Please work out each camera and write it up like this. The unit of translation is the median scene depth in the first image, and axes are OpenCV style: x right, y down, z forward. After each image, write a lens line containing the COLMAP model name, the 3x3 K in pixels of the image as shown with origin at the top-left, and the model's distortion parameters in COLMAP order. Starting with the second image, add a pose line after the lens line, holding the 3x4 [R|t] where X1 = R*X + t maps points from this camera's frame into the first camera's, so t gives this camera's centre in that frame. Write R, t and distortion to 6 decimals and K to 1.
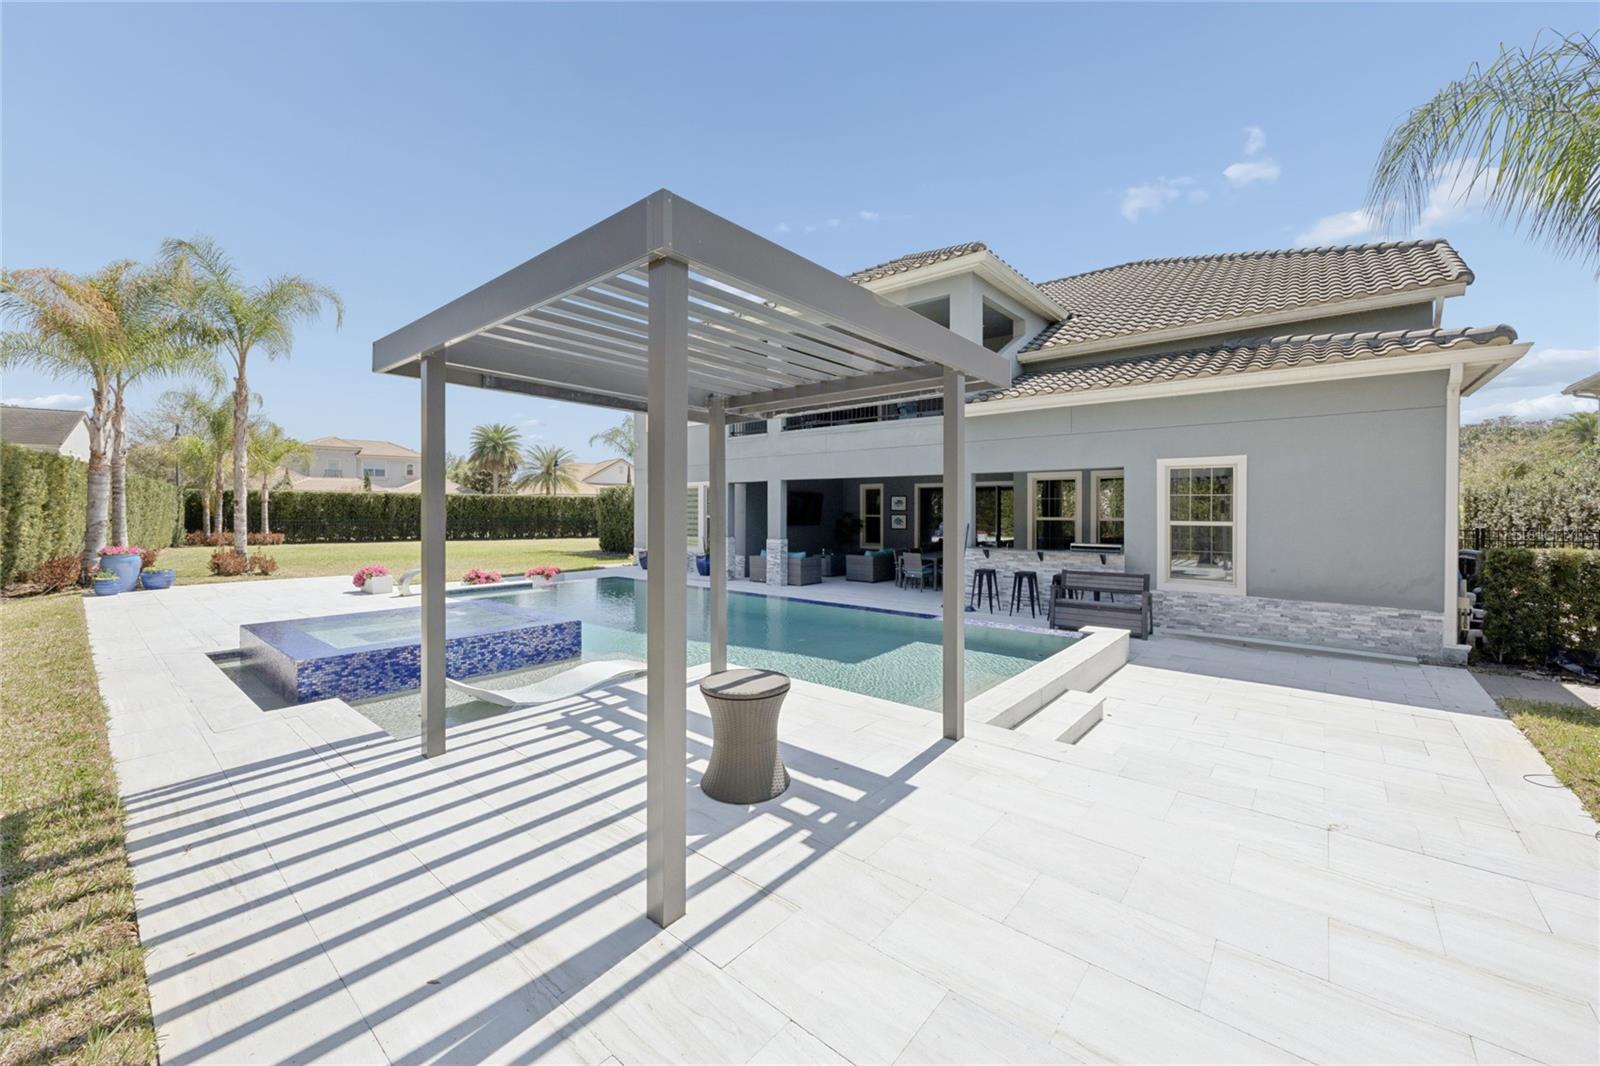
lens RADIAL K [[623.0, 0, 787.1], [0, 623.0, 518.5], [0, 0, 1]] dist [-0.000998, 0.000195]
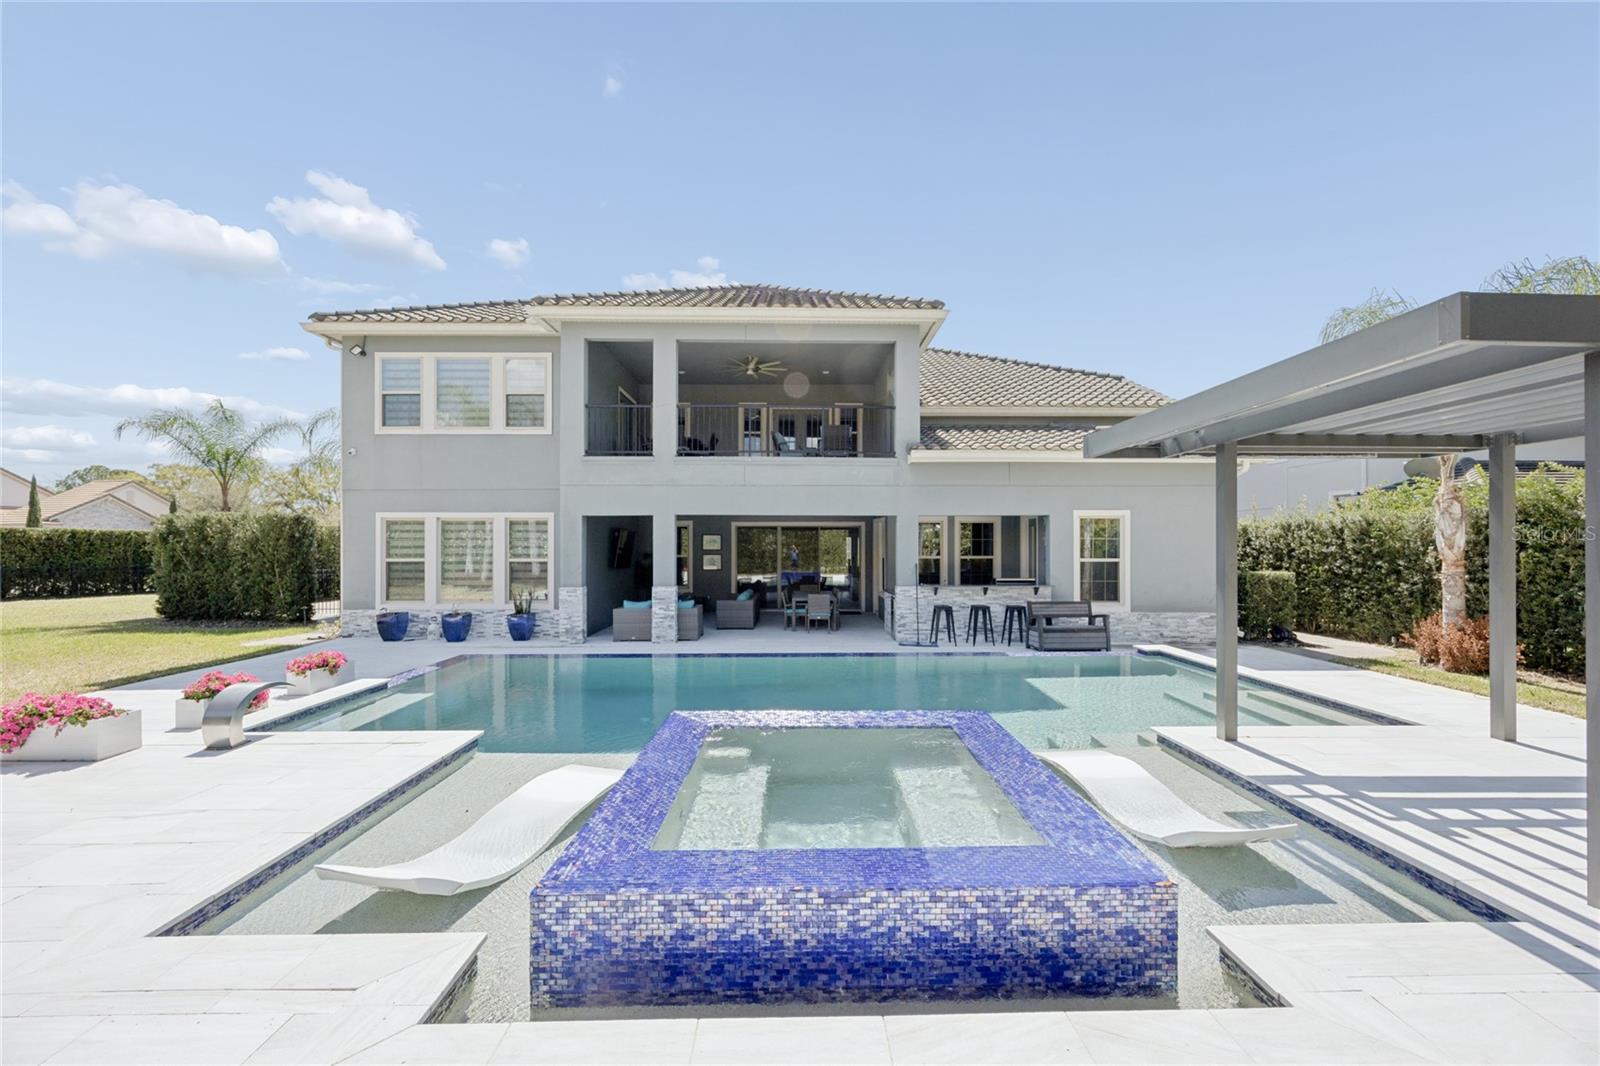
lens RADIAL K [[623.0, 0, 802.2], [0, 623.0, 542.1], [0, 0, 1]] dist [-0.000998, 0.000195]
pose [[0.749025, 0.001861, 0.662539, -0.558883], [0.011781, 0.999801, -0.016127, -0.013202], [-0.662436, 0.019884, 0.748854, 0.346910]]
